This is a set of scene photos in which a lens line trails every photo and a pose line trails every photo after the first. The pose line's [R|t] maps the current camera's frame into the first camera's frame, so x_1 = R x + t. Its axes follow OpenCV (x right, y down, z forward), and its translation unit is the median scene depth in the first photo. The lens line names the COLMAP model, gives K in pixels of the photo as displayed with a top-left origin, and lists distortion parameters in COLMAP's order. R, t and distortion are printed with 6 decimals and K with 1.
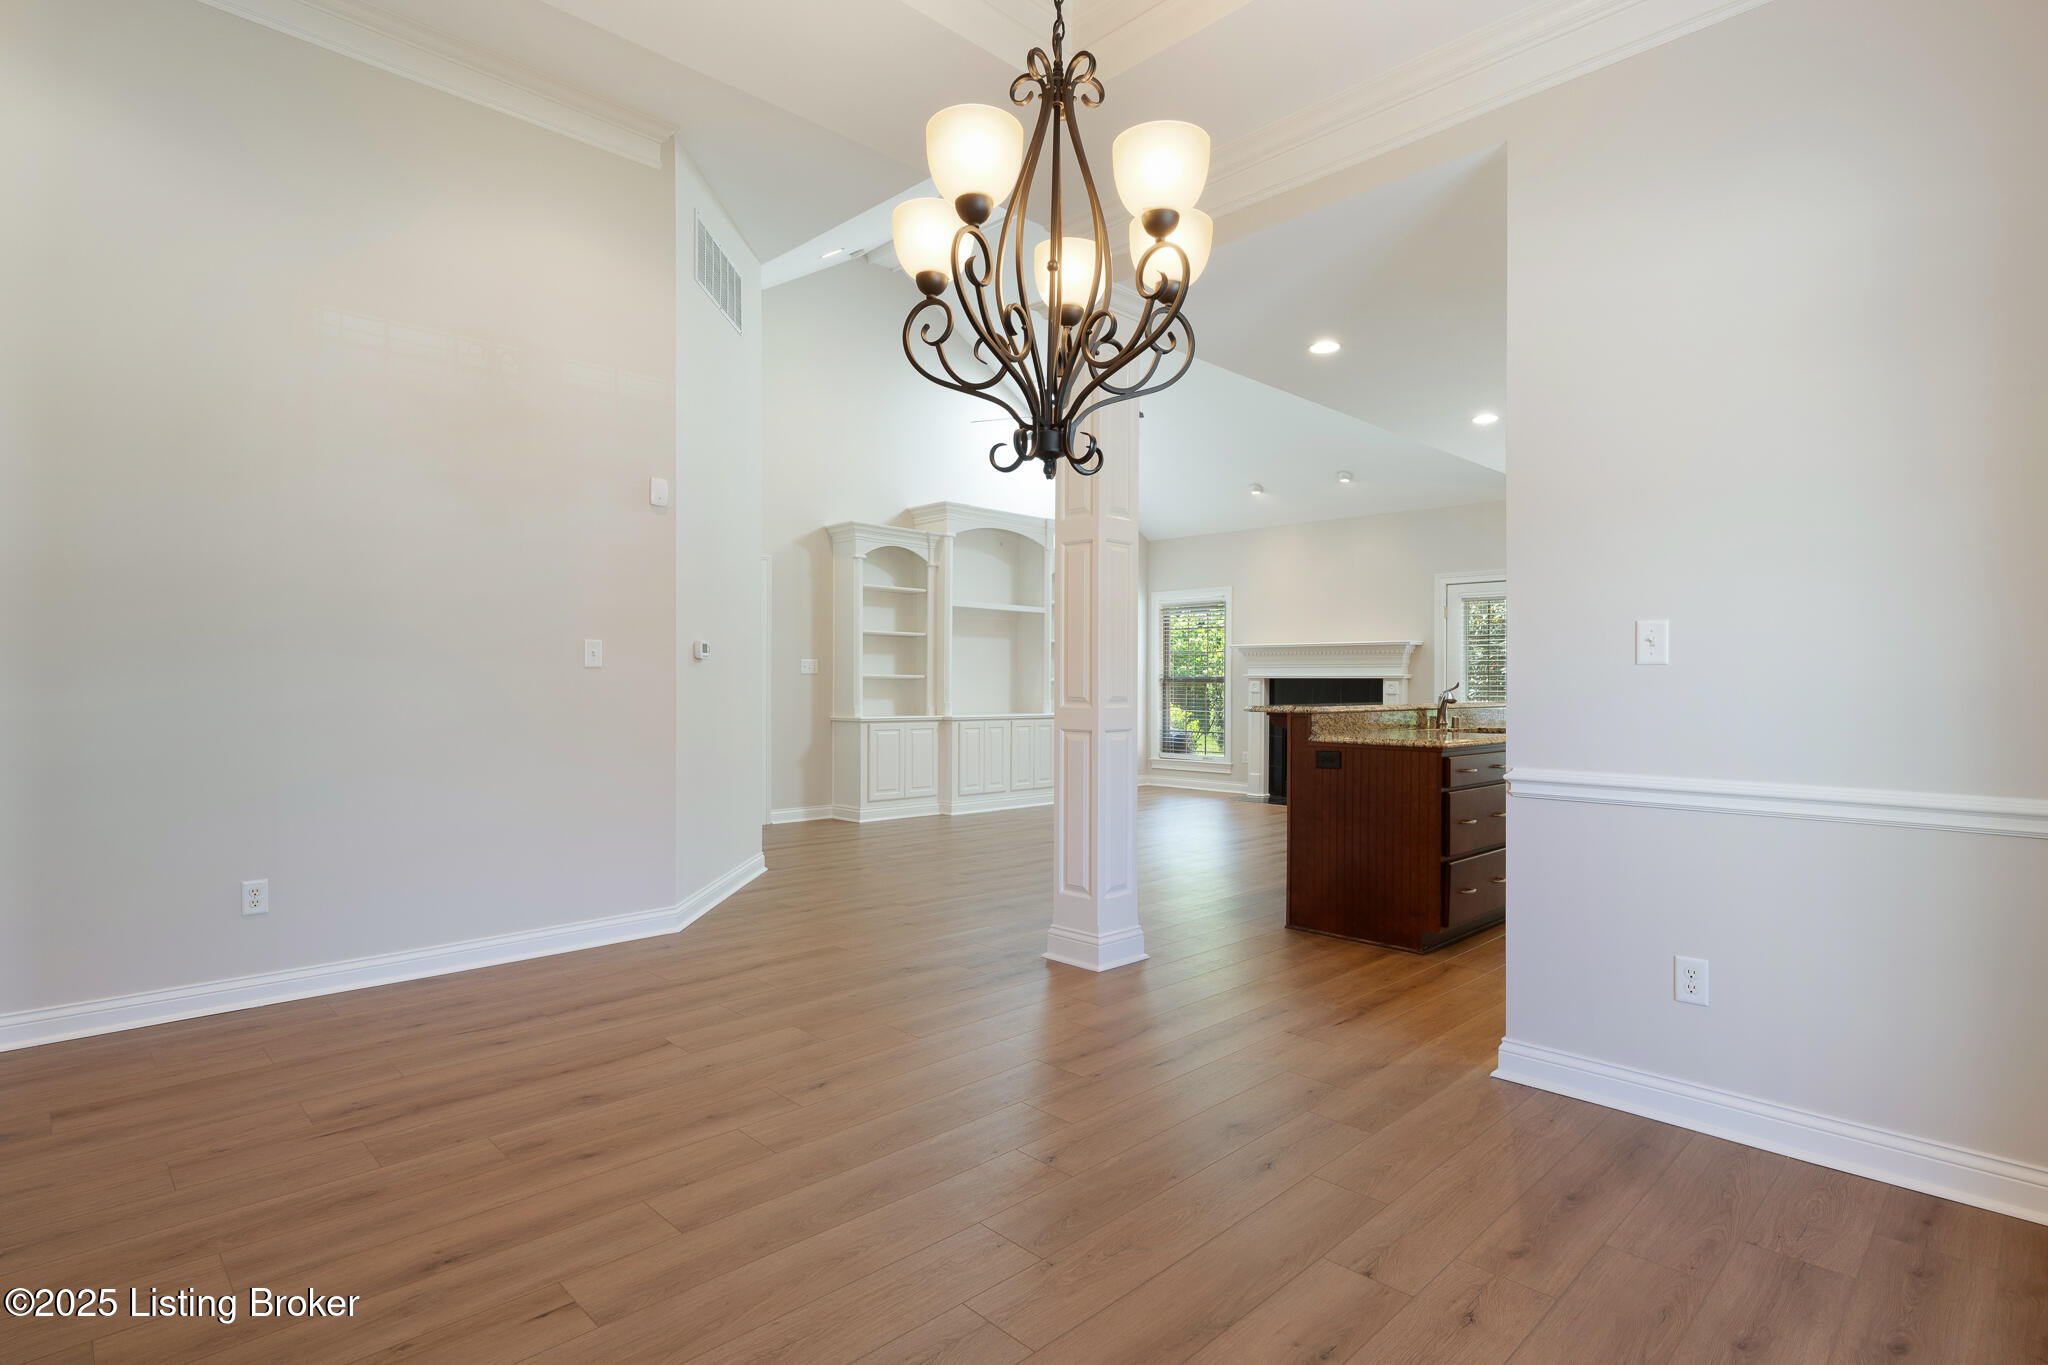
lens RADIAL K [[1020.6, 0, 1017.2], [0, 1020.6, 684.3], [0, 0, 1]] dist [0.000019, 0.001139]
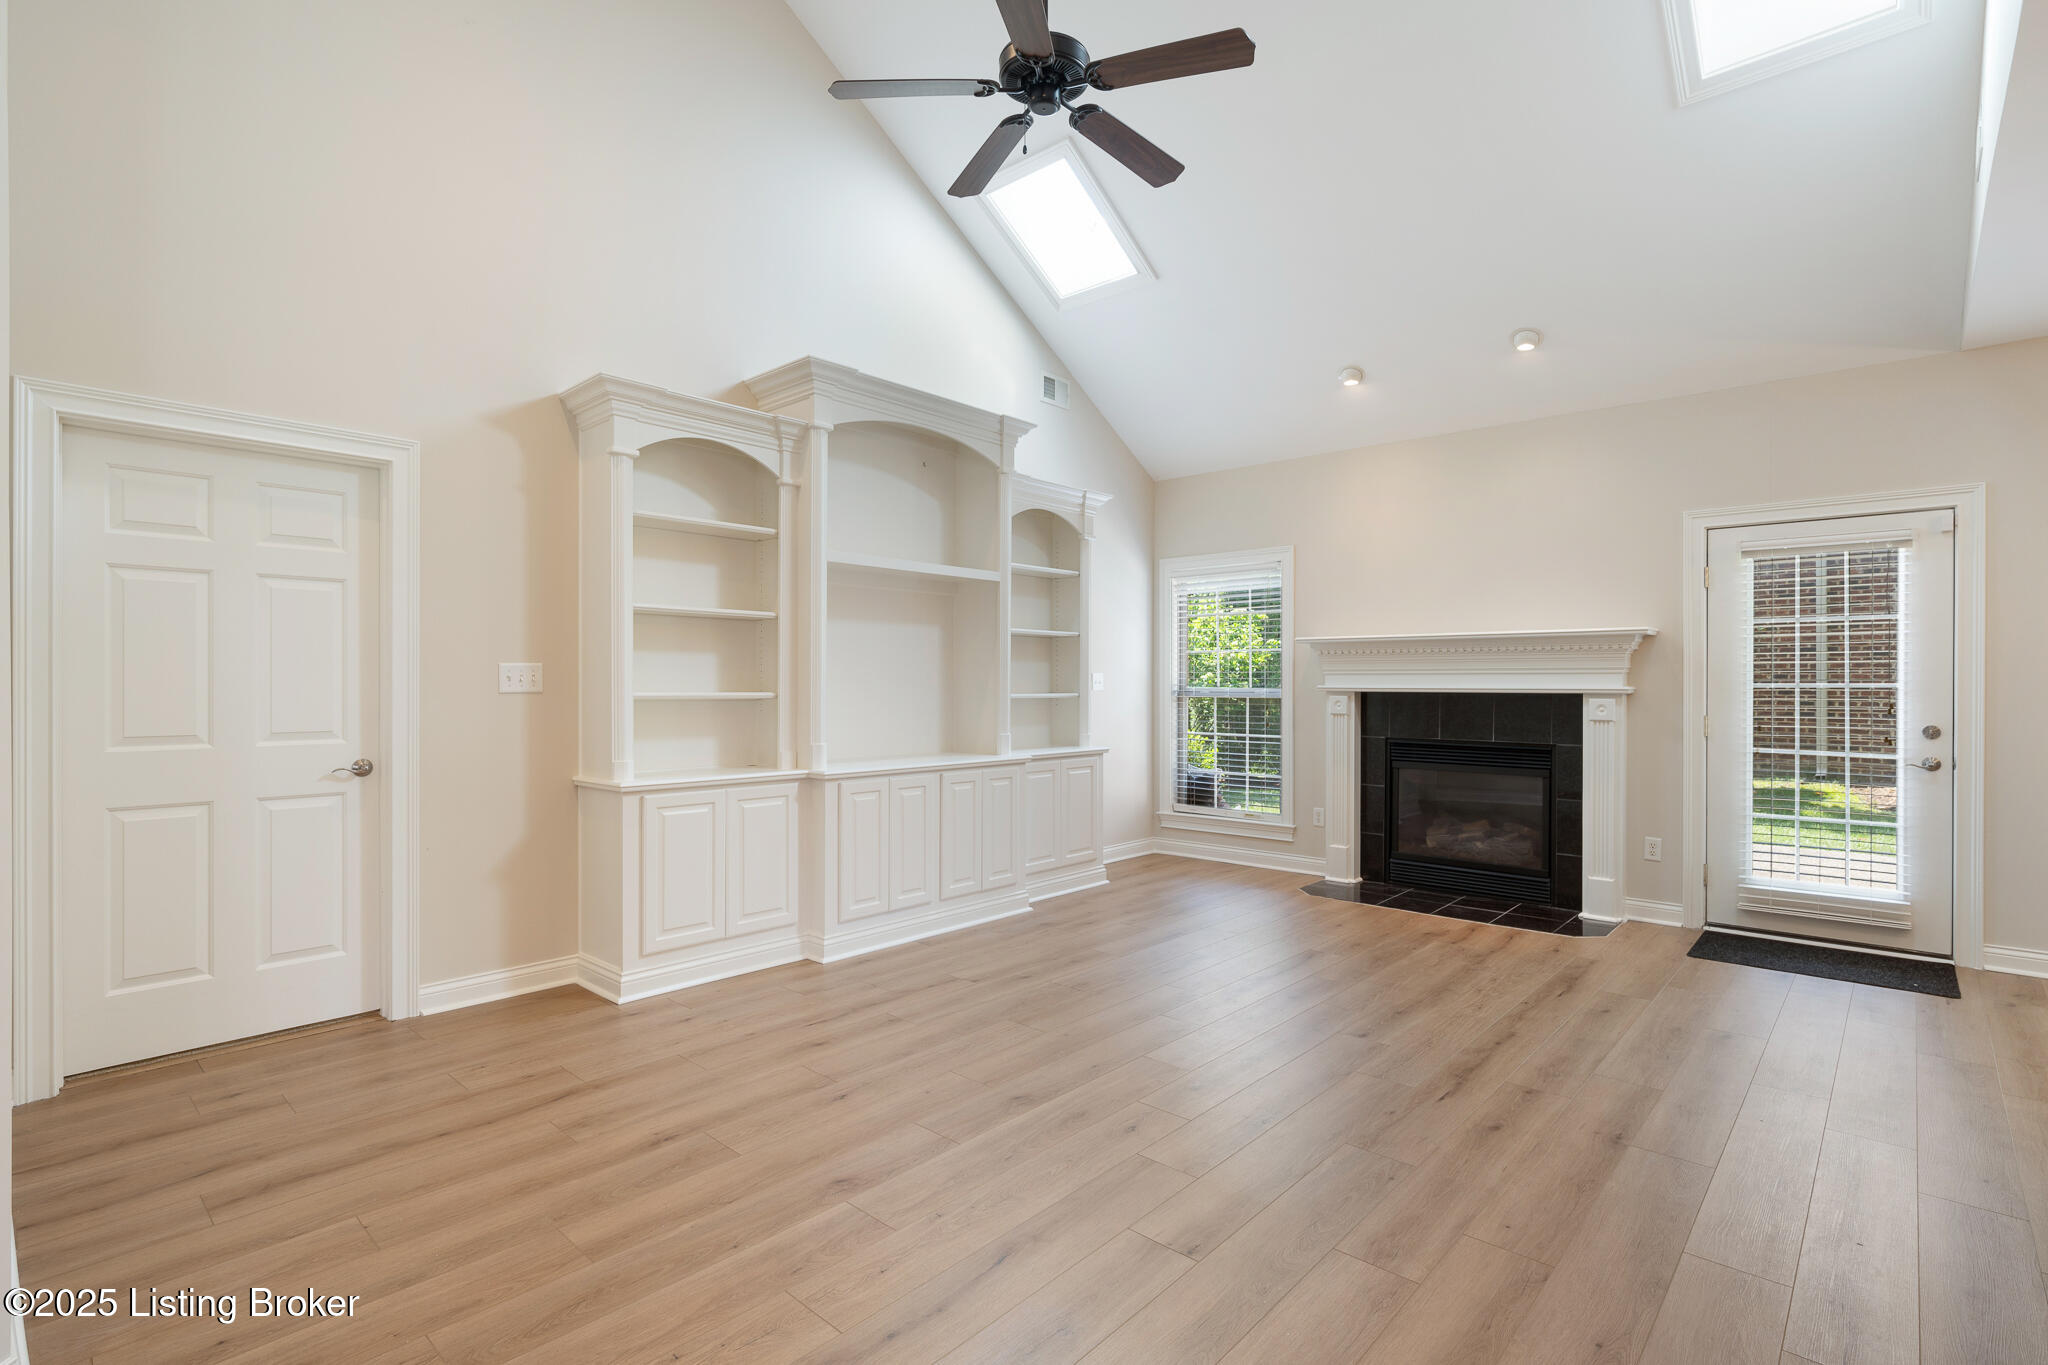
lens RADIAL K [[963.2, 0, 1024.0], [0, 963.2, 682.5], [0, 0, 1]] dist [0.001943, 0.000150]
pose [[0.998047, -0.003389, 0.062382, 0.006999], [0.003588, 0.999989, -0.003071, -0.012243], [-0.062371, 0.003289, 0.998048, 0.501341]]
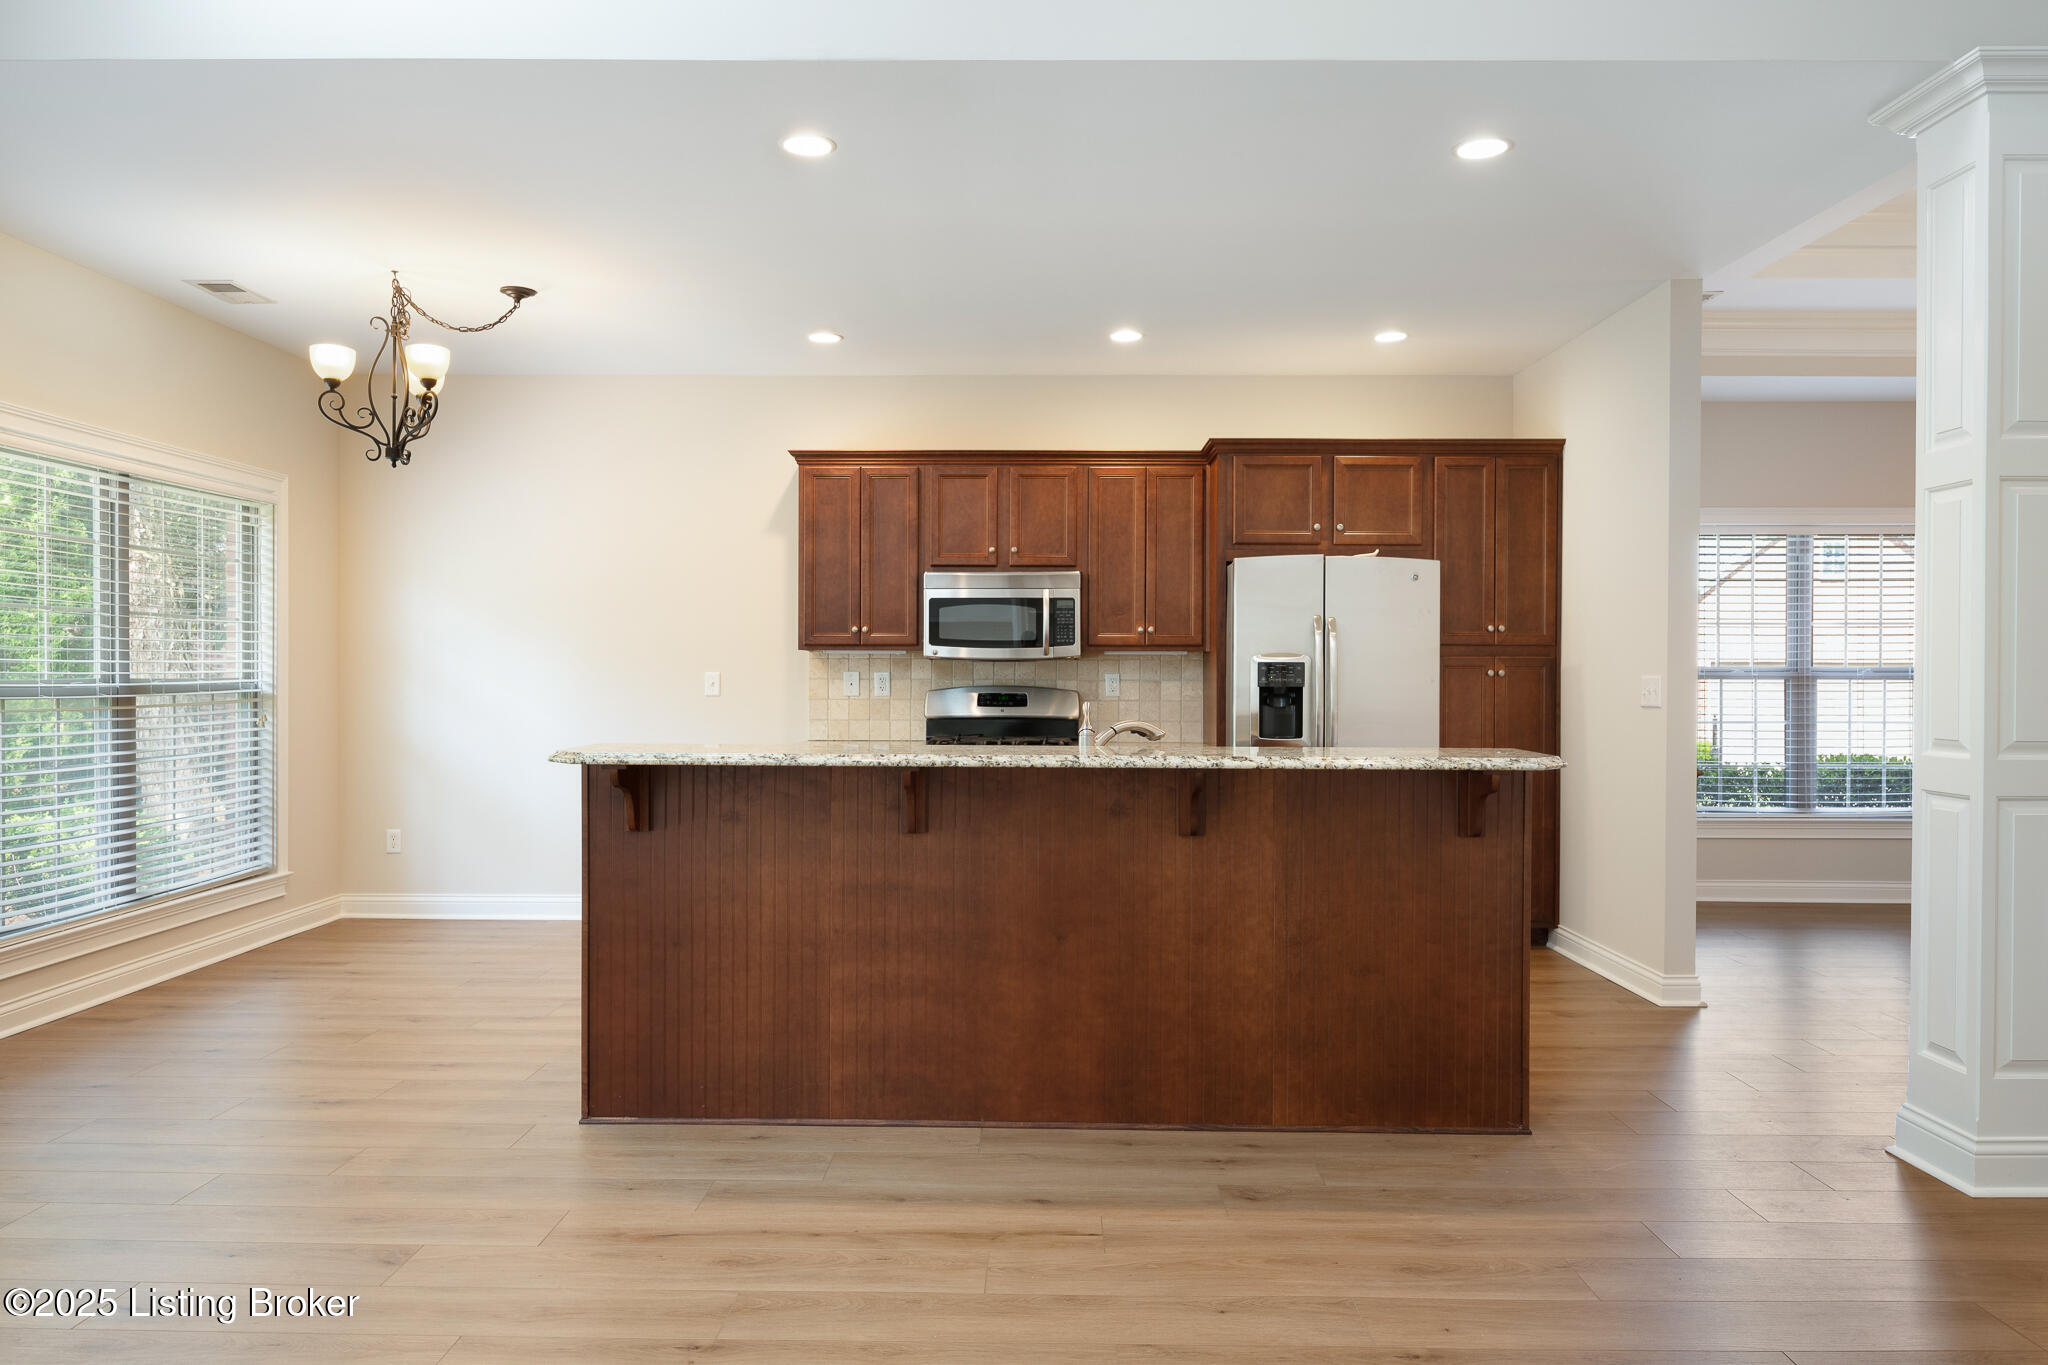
lens RADIAL K [[1316.1, 0, 1020.2], [0, 1316.1, 683.5], [0, 0, 1]] dist [-0.004792, -0.000724]
pose [[-0.708056, -0.011805, 0.706058, -0.029532], [-0.005004, 0.999919, 0.011700, -0.012855], [-0.706139, 0.004751, -0.708057, 0.932393]]
